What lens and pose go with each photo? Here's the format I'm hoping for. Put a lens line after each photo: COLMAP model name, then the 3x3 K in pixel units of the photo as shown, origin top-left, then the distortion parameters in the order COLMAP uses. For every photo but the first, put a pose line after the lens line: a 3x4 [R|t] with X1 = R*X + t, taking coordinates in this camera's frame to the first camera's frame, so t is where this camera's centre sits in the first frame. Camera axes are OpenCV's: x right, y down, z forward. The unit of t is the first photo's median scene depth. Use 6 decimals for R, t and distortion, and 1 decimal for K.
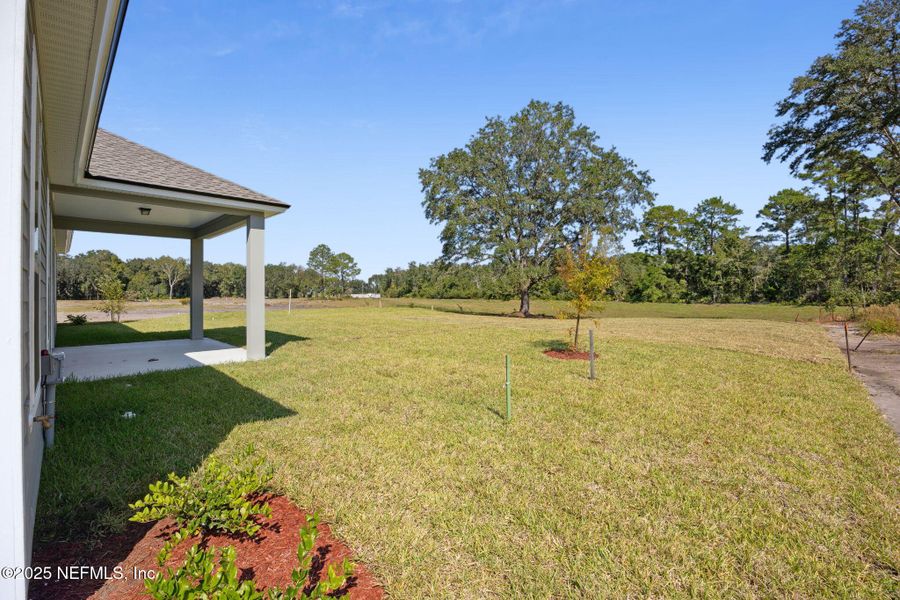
lens RADIAL K [[370.1, 0, 448.4], [0, 370.1, 293.8], [0, 0, 1]] dist [-0.000782, 0.000180]
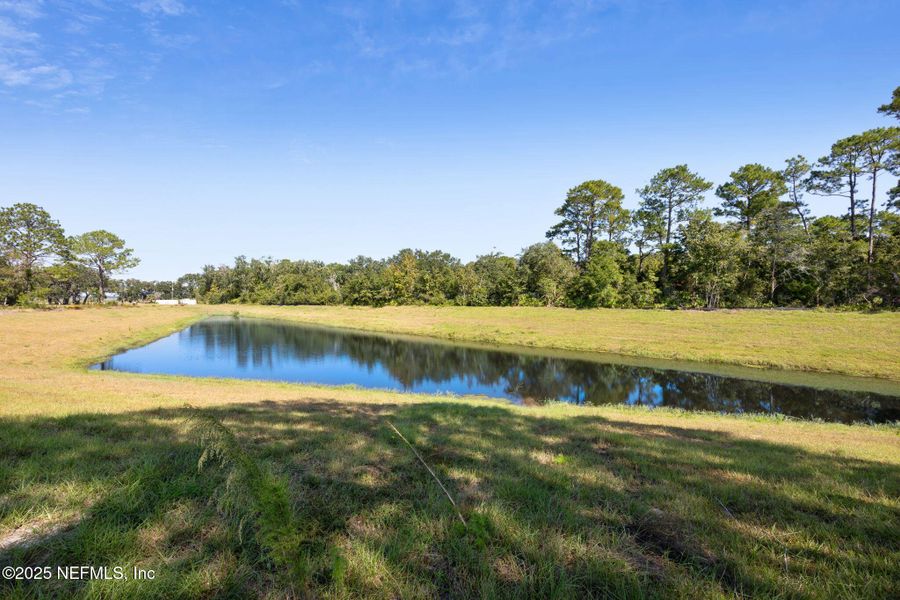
lens RADIAL K [[350.5, 0, 444.3], [0, 350.5, 294.7], [0, 0, 1]] dist [0.000585, 0.000185]
pose [[0.919987, 0.000720, 0.391948, 0.004896], [0.003855, 0.999933, -0.010887, 0.001649], [-0.391930, 0.011527, 0.919923, 0.217927]]
